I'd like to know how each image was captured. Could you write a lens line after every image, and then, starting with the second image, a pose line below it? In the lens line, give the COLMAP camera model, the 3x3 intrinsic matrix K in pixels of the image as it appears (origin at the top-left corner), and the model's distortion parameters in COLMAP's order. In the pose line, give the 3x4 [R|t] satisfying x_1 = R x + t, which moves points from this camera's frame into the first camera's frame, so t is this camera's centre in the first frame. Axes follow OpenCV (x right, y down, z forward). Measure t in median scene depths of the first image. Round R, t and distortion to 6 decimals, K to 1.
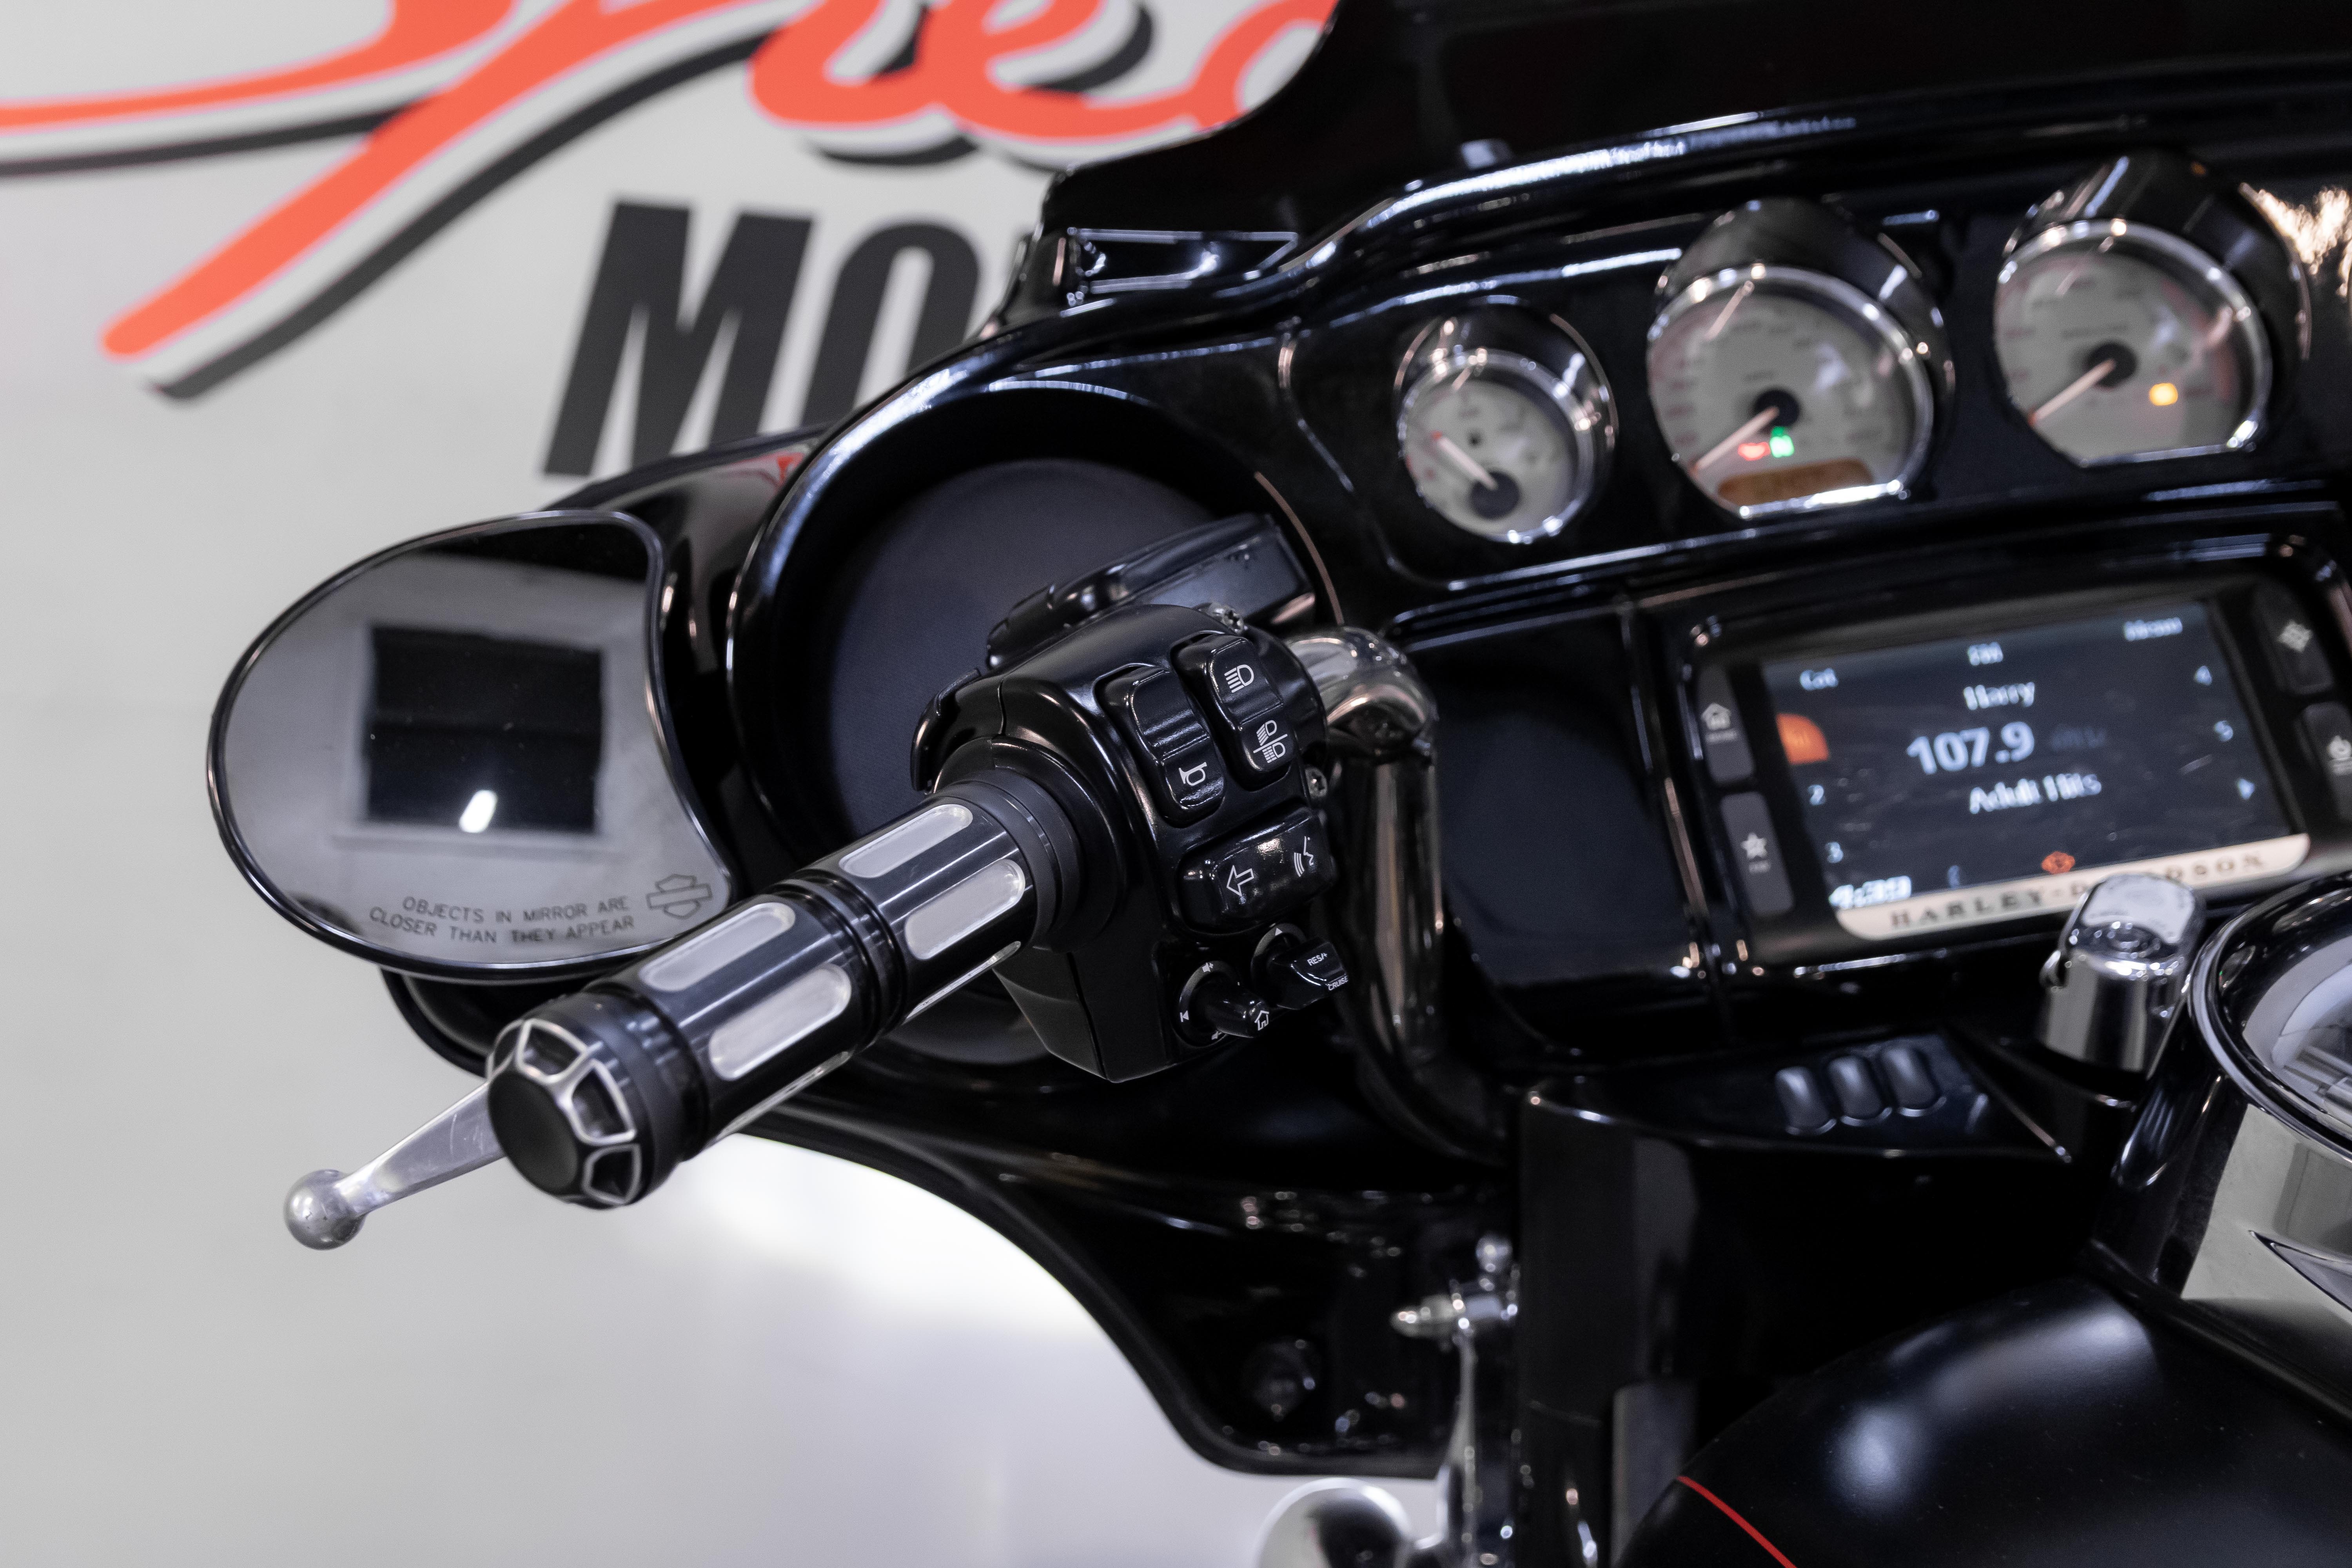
lens RADIAL K [[2474.3, 0, 1172.9], [0, 2474.3, 889.4], [0, 0, 1]] dist [0.020260, -0.001186]
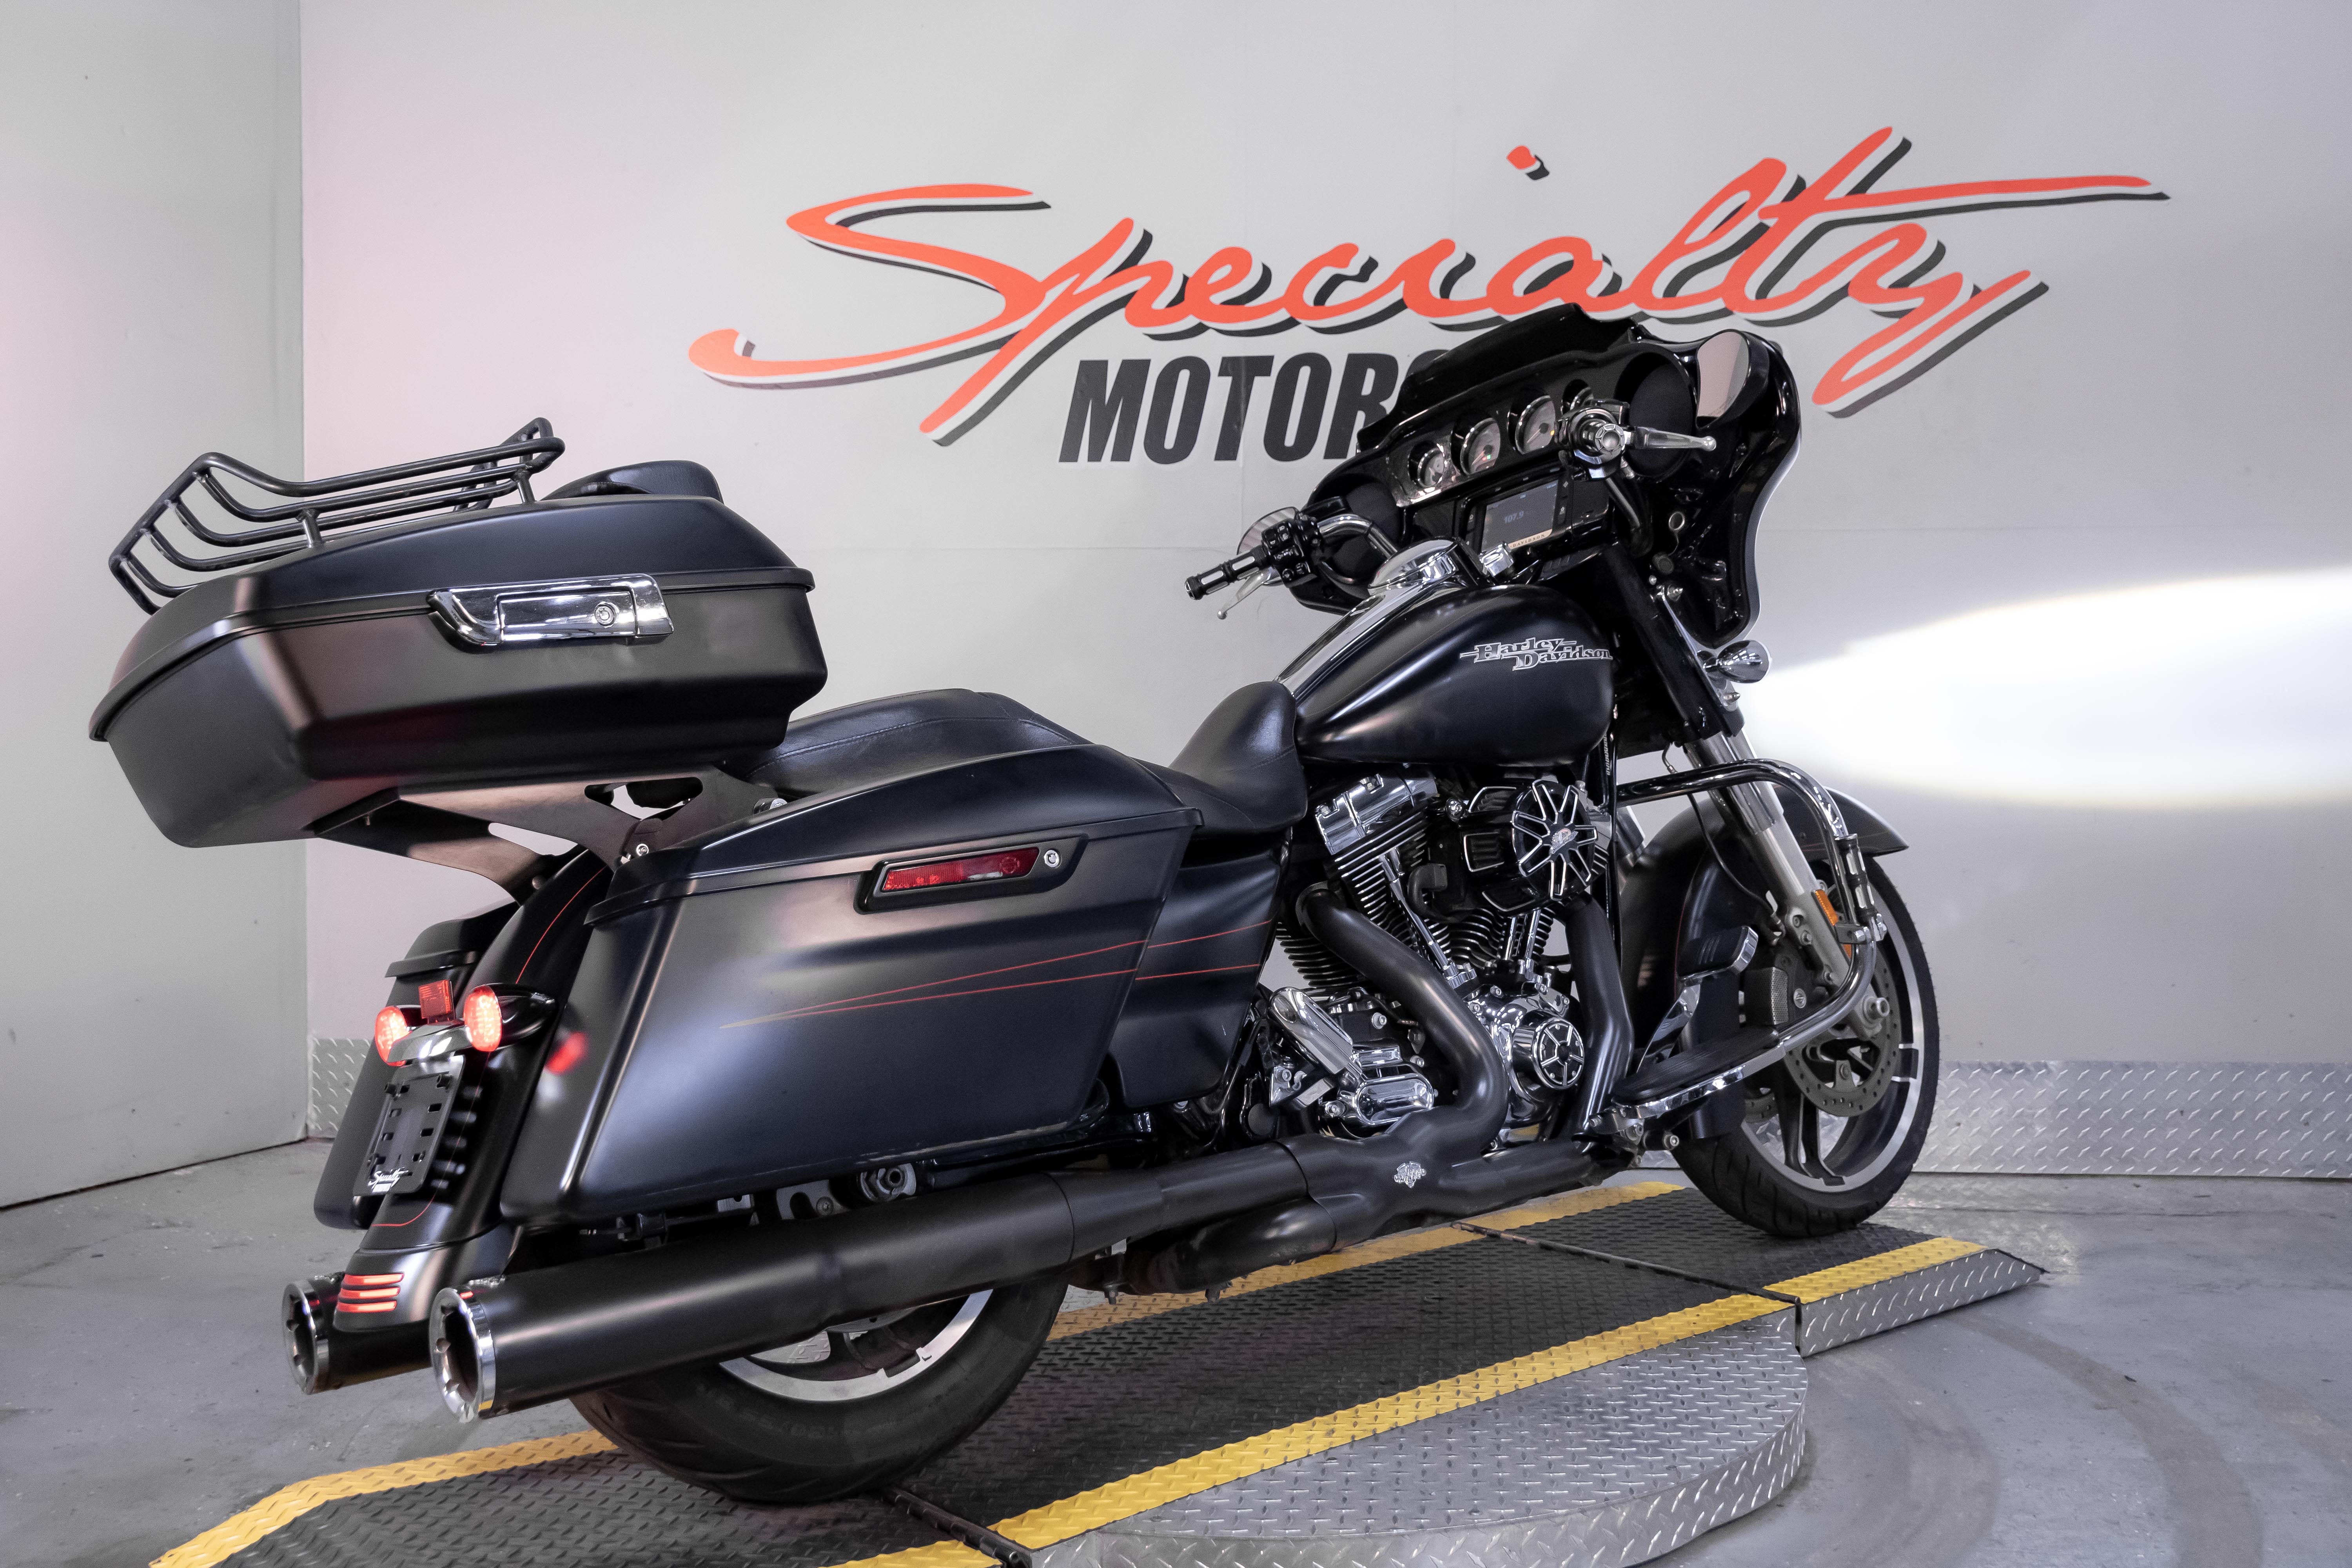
lens RADIAL K [[2247.9, 0, 1165.9], [0, 2247.9, 790.4], [0, 0, 1]] dist [0.018850, -0.021592]
pose [[0.941368, -0.015439, -0.337028, 1.629177], [0.038065, 0.997434, 0.060630, 0.133441], [0.335227, -0.069904, 0.939540, -3.183156]]
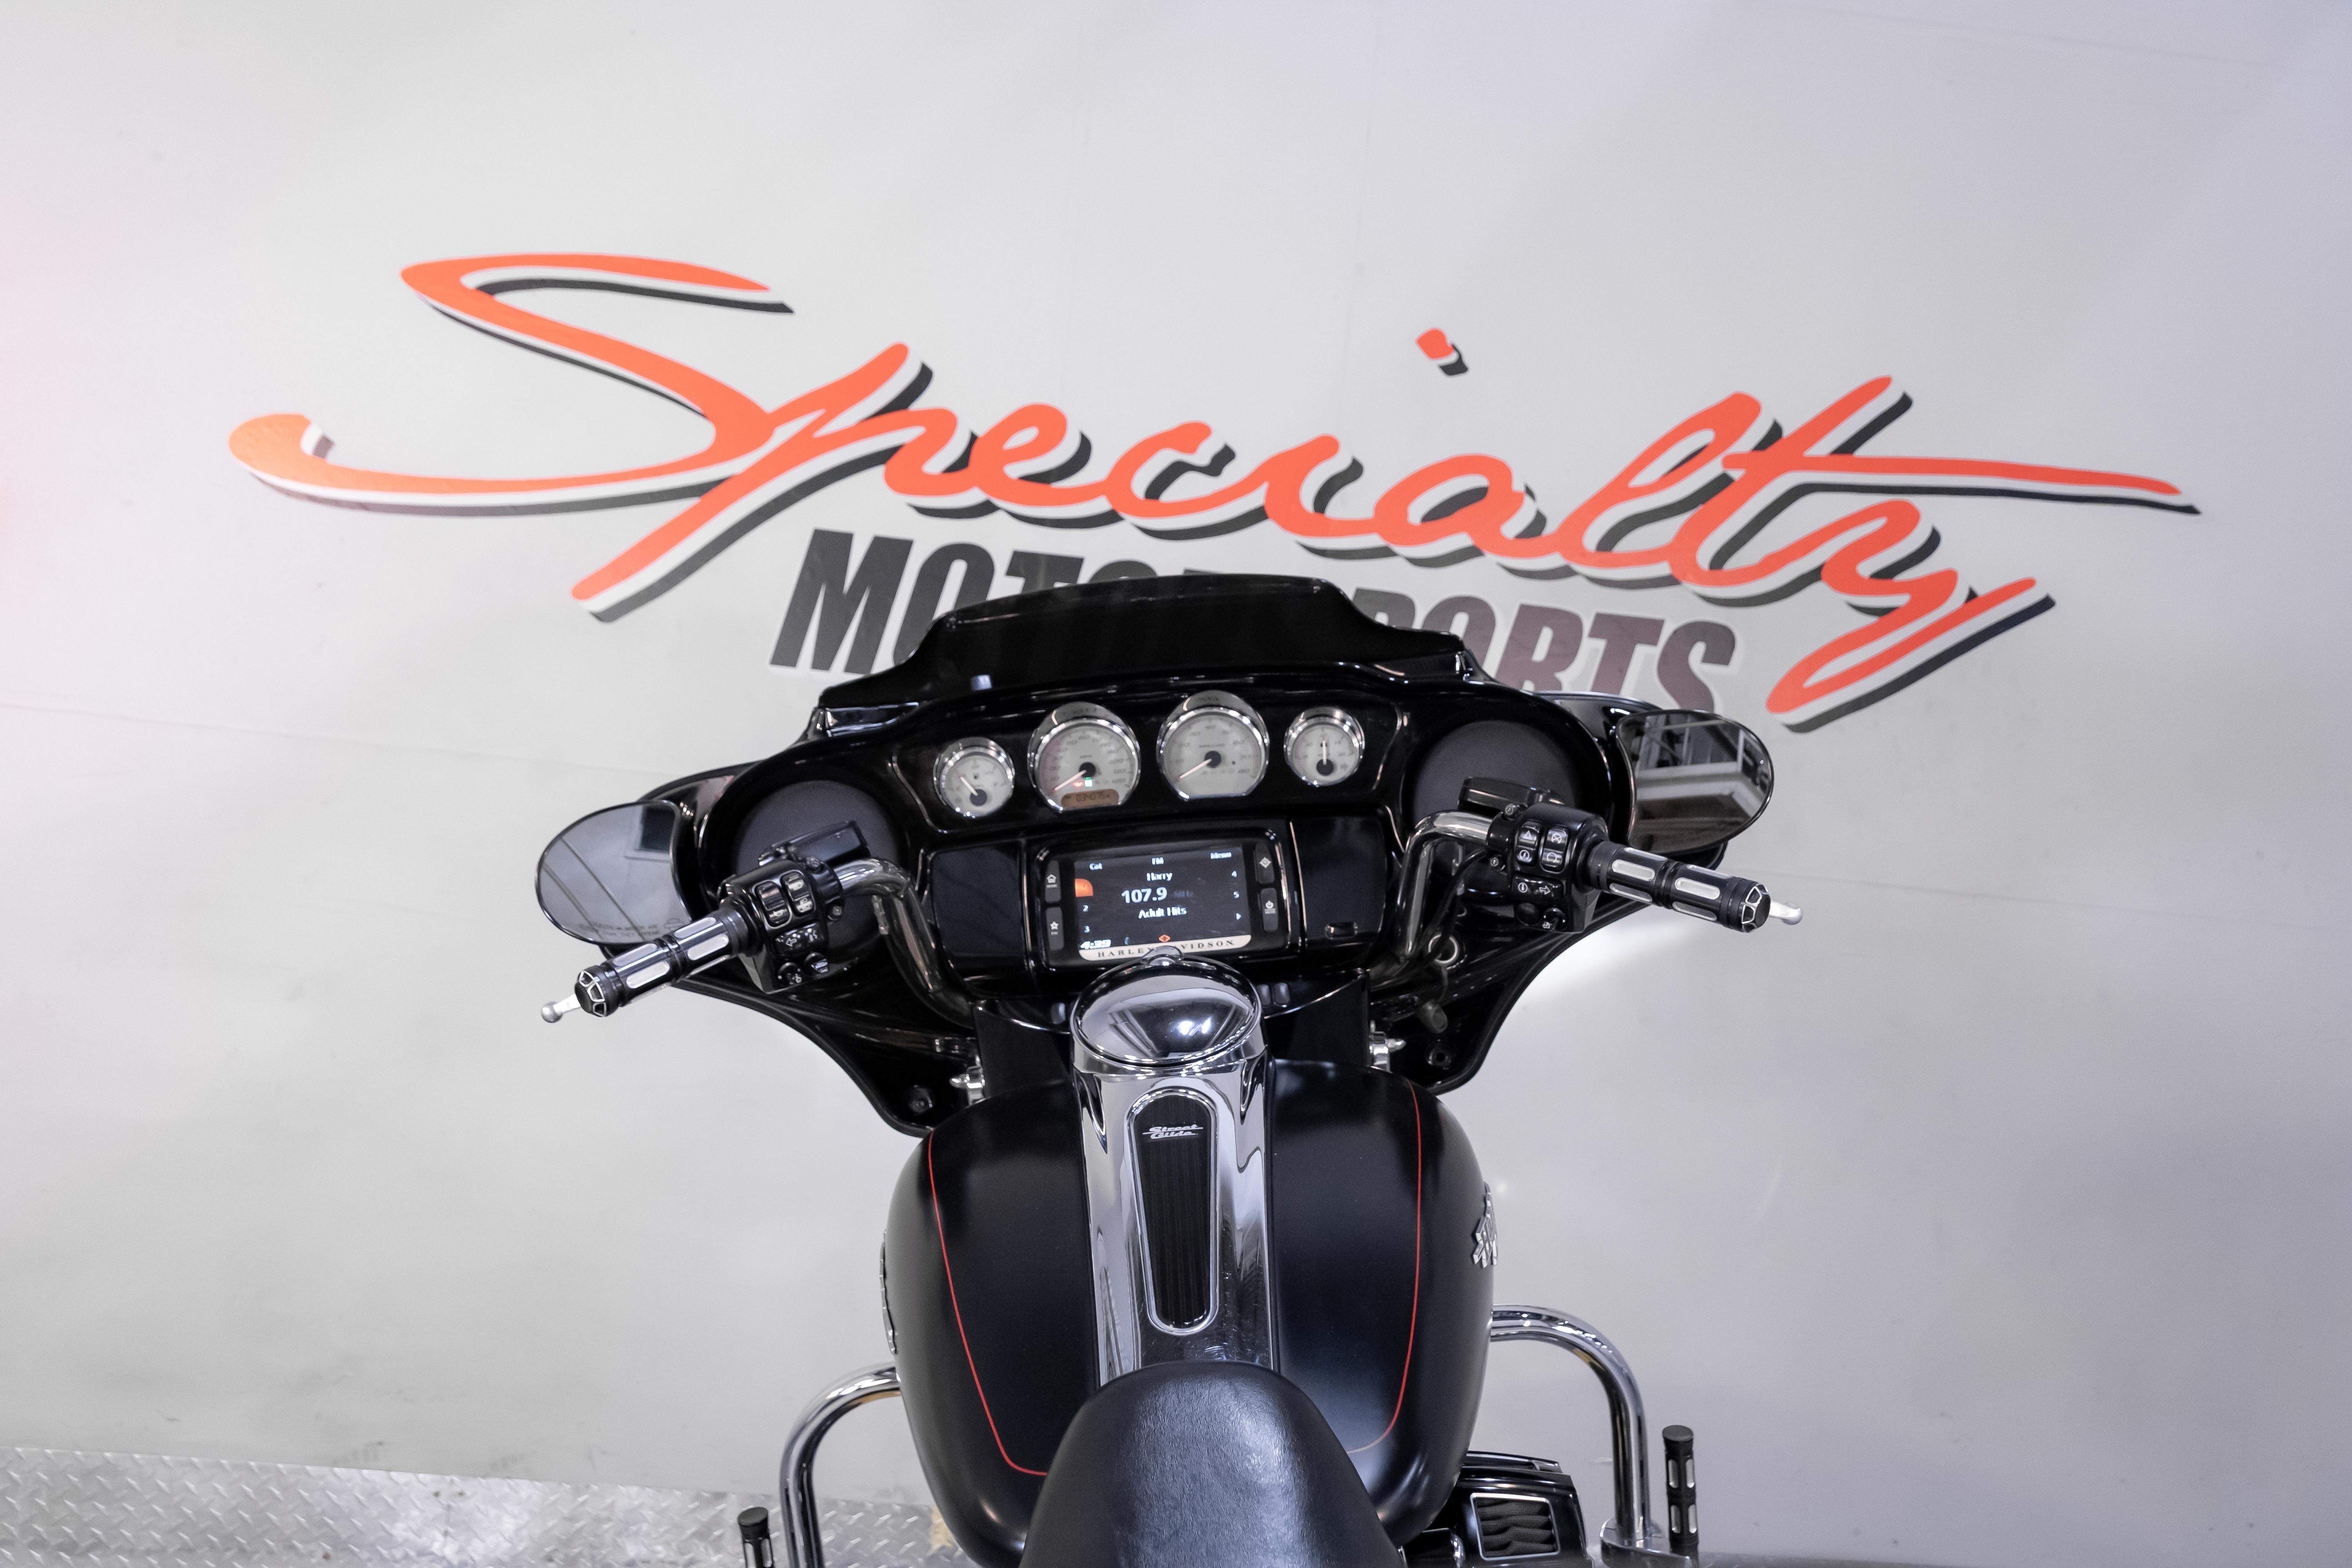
lens RADIAL K [[1864.7, 0, 1174.1], [0, 1864.7, 838.5], [0, 0, 1]] dist [0.009561, 0.006120]
pose [[0.990605, 0.067427, -0.118975, 0.600677], [-0.065662, 0.997667, 0.018704, -0.162560], [0.119958, -0.010716, 0.992721, -1.102830]]
